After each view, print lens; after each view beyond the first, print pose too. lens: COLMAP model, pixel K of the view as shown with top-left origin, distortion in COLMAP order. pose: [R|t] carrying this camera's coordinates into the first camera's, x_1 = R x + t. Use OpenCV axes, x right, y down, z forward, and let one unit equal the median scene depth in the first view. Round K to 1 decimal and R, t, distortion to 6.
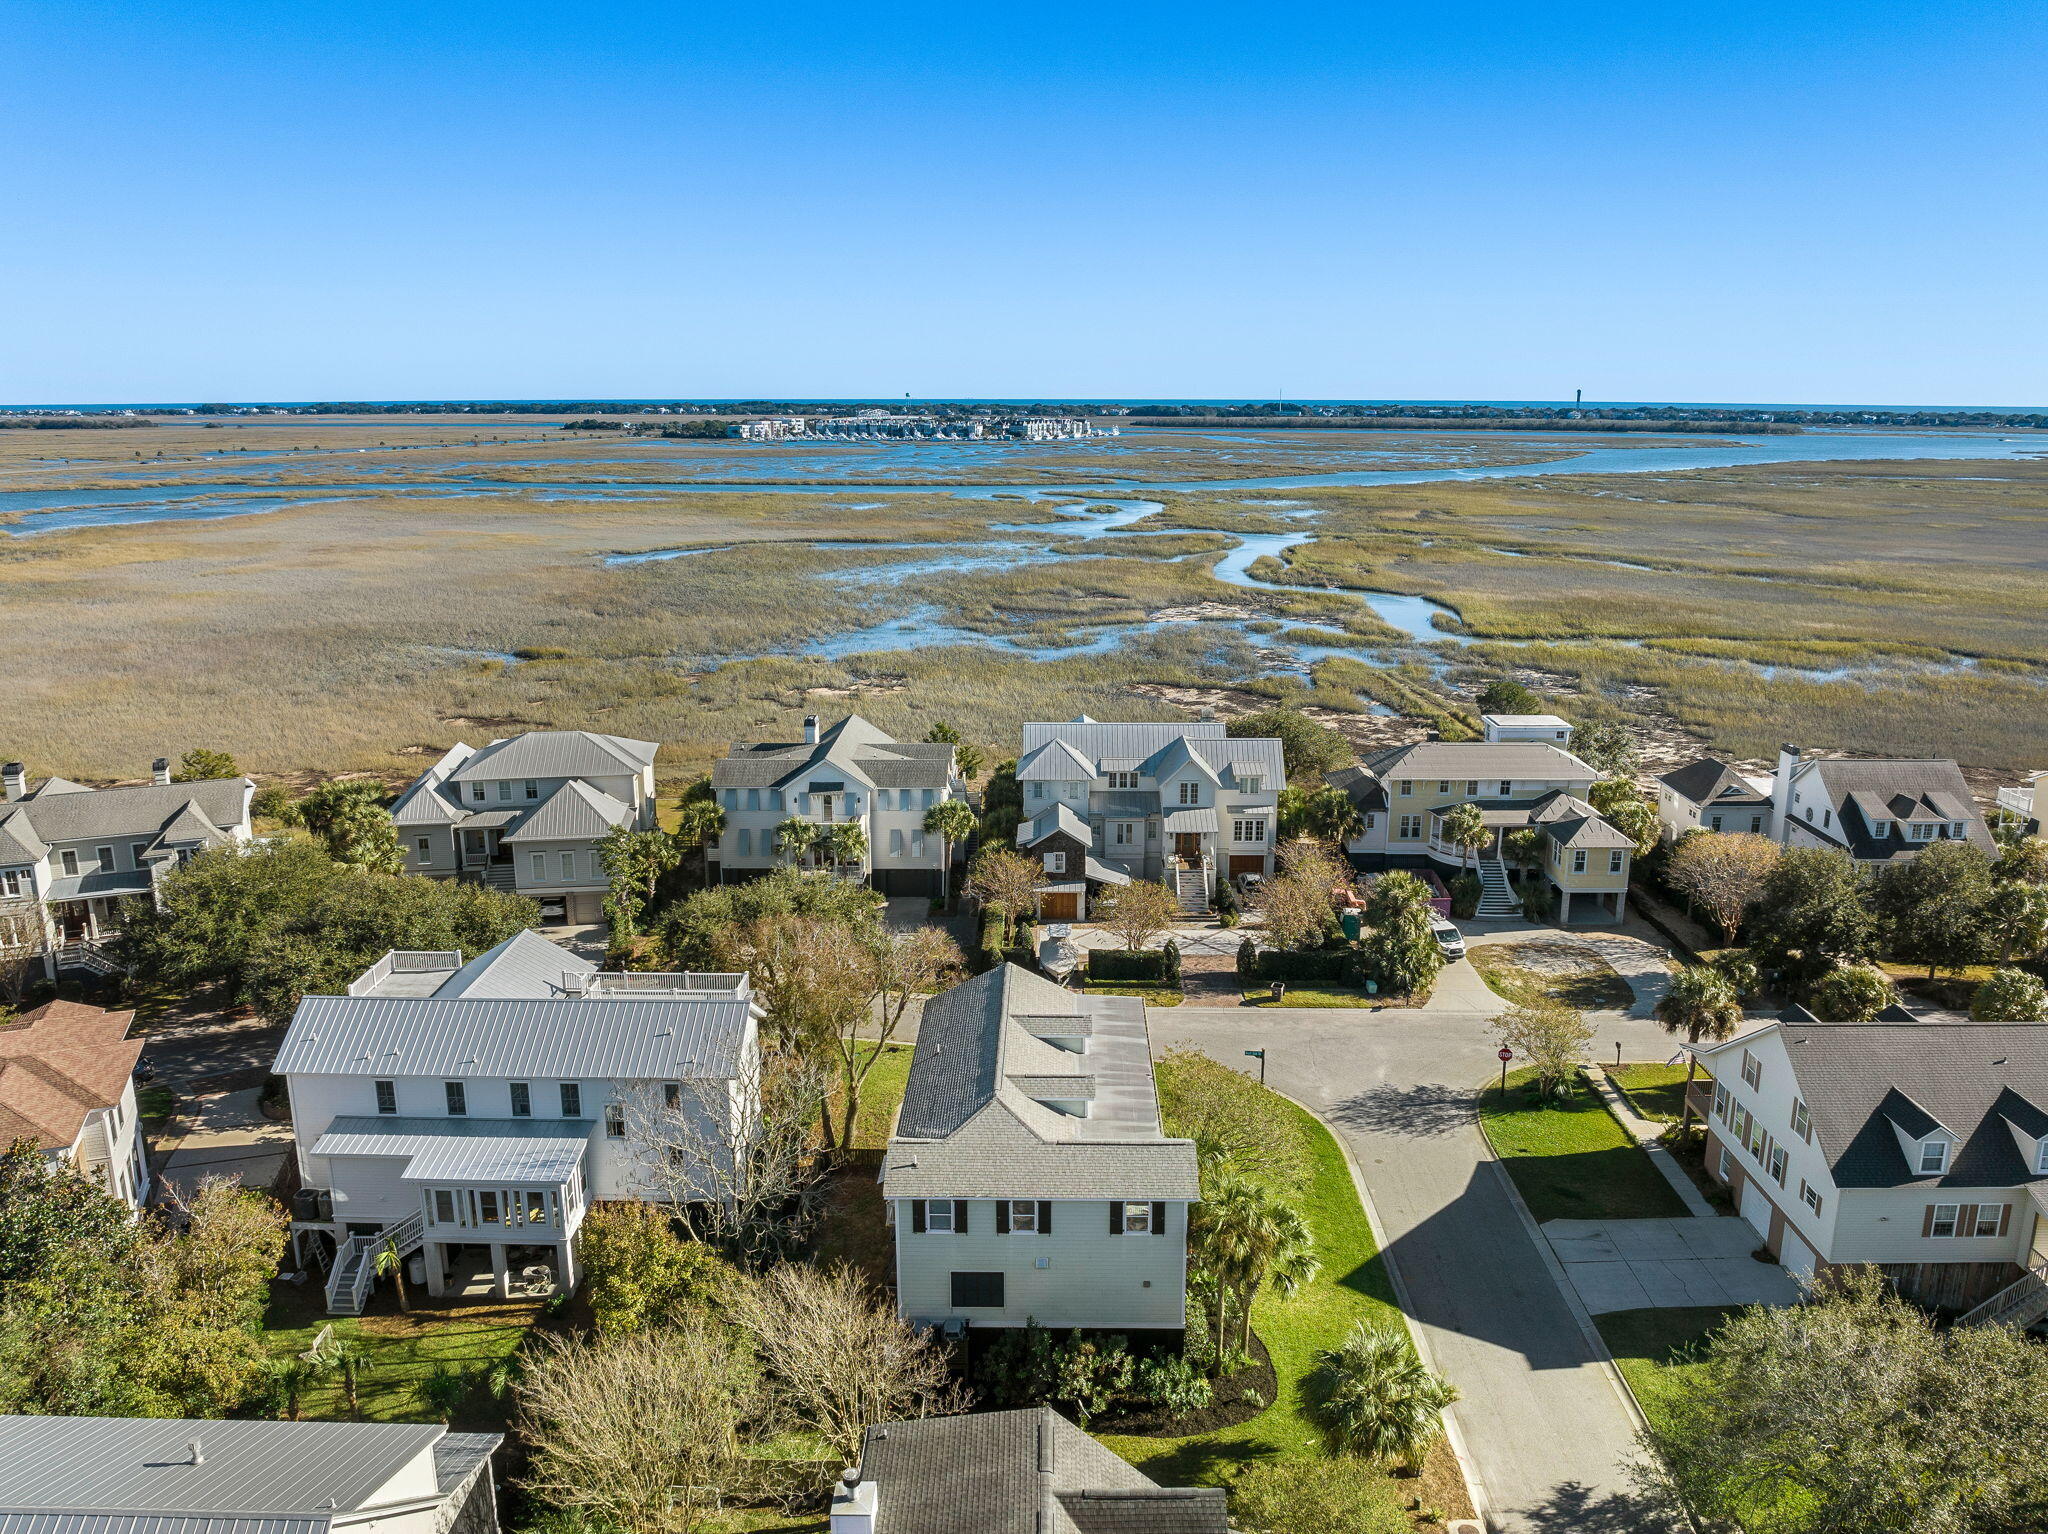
lens RADIAL K [[1493.6, 0, 1024.0], [0, 1493.6, 767.0], [0, 0, 1]] dist [-0.037730, 0.004401]
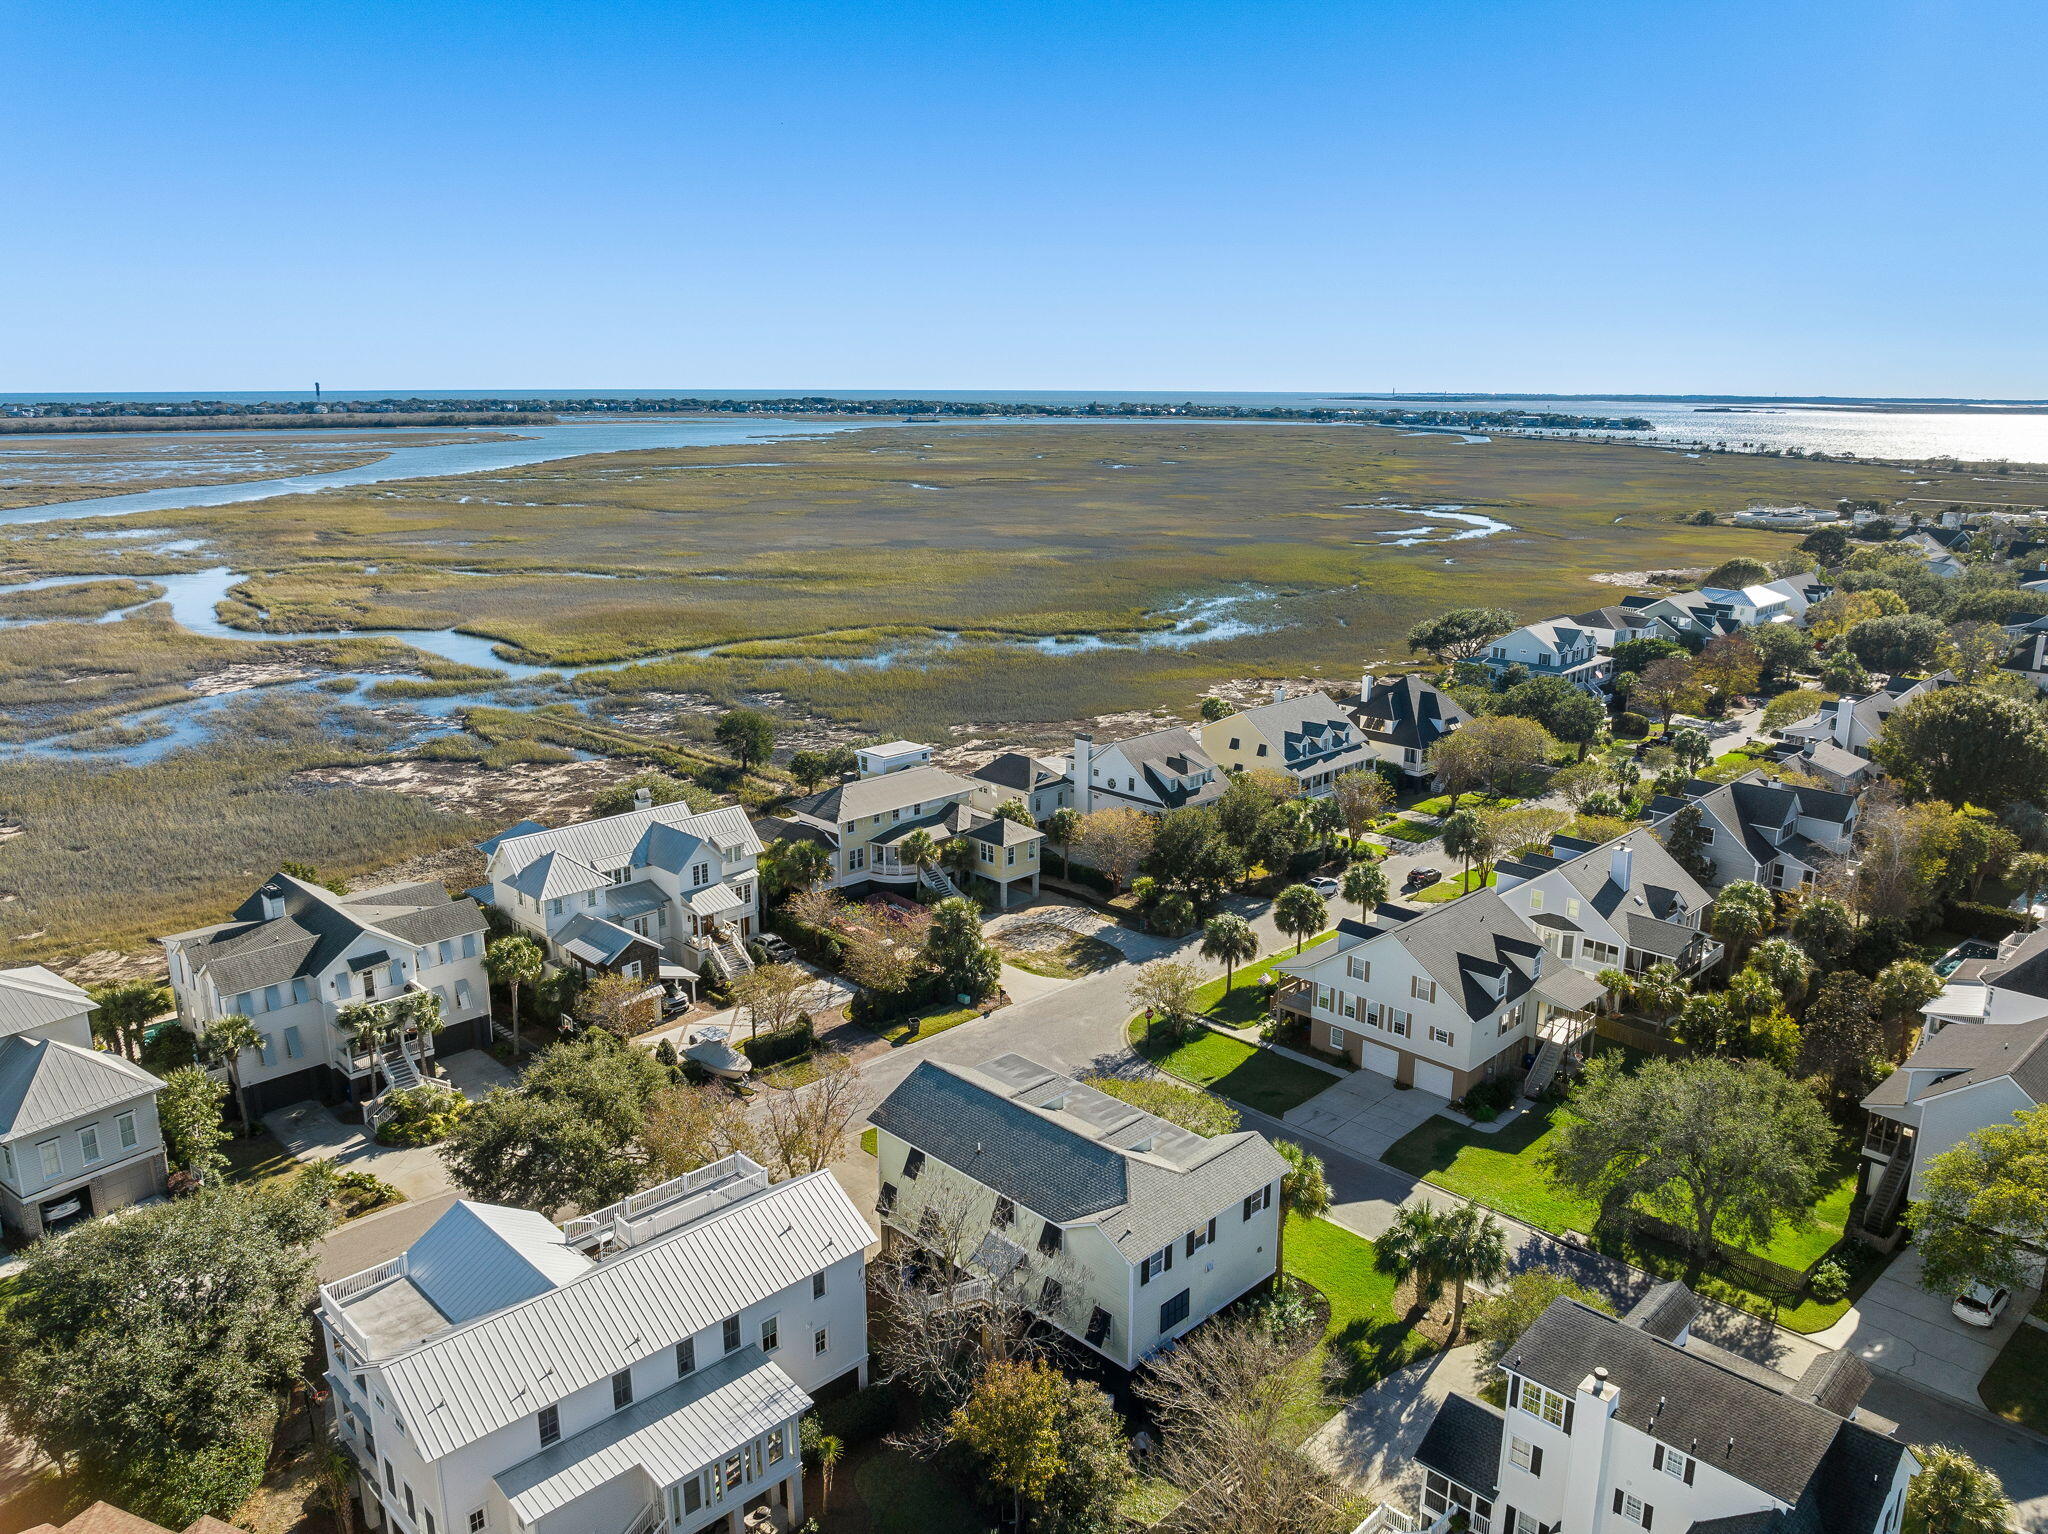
lens RADIAL K [[1463.4, 0, 1026.4], [0, 1463.4, 814.7], [0, 0, 1]] dist [-0.032133, -0.000125]
pose [[0.703853, -0.199402, 0.681784, -0.416206], [0.171180, 0.979120, 0.109643, -0.096030], [-0.689412, 0.039535, 0.723290, 0.103947]]
